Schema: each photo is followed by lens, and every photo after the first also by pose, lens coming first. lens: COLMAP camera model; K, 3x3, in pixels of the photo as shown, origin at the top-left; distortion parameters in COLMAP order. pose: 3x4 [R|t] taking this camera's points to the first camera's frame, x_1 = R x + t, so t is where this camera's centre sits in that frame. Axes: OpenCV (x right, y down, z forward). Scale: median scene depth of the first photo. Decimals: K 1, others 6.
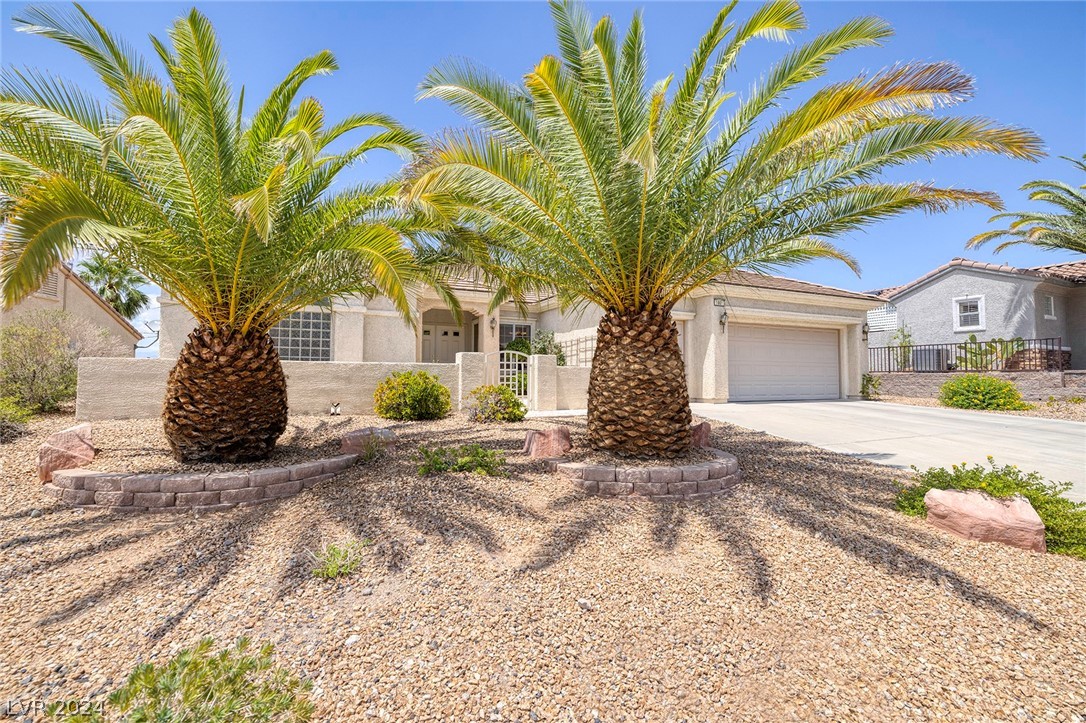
lens RADIAL K [[459.0, 0, 536.5], [0, 459.0, 355.5], [0, 0, 1]] dist [0.000865, 0.000064]
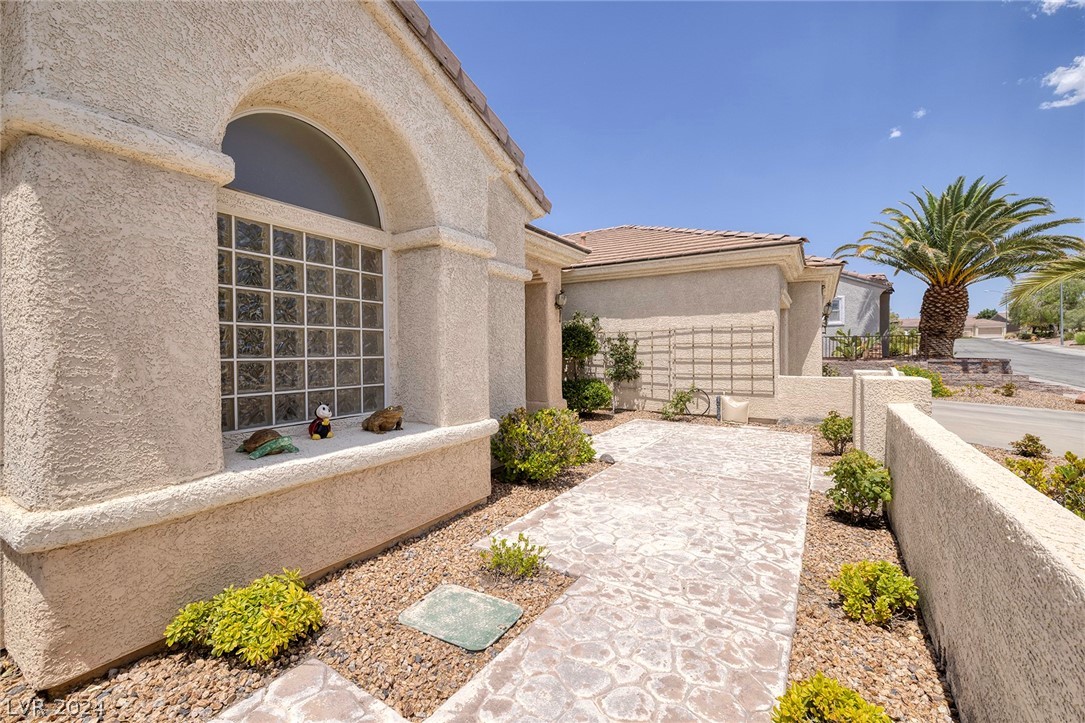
lens RADIAL K [[458.6, 0, 536.0], [0, 458.6, 355.5], [0, 0, 1]] dist [0.000865, 0.000064]
pose [[0.818382, -0.014600, 0.574489, -0.409275], [-0.021814, 0.998168, 0.056442, -0.027594], [-0.574260, -0.058723, 0.816564, 0.493100]]
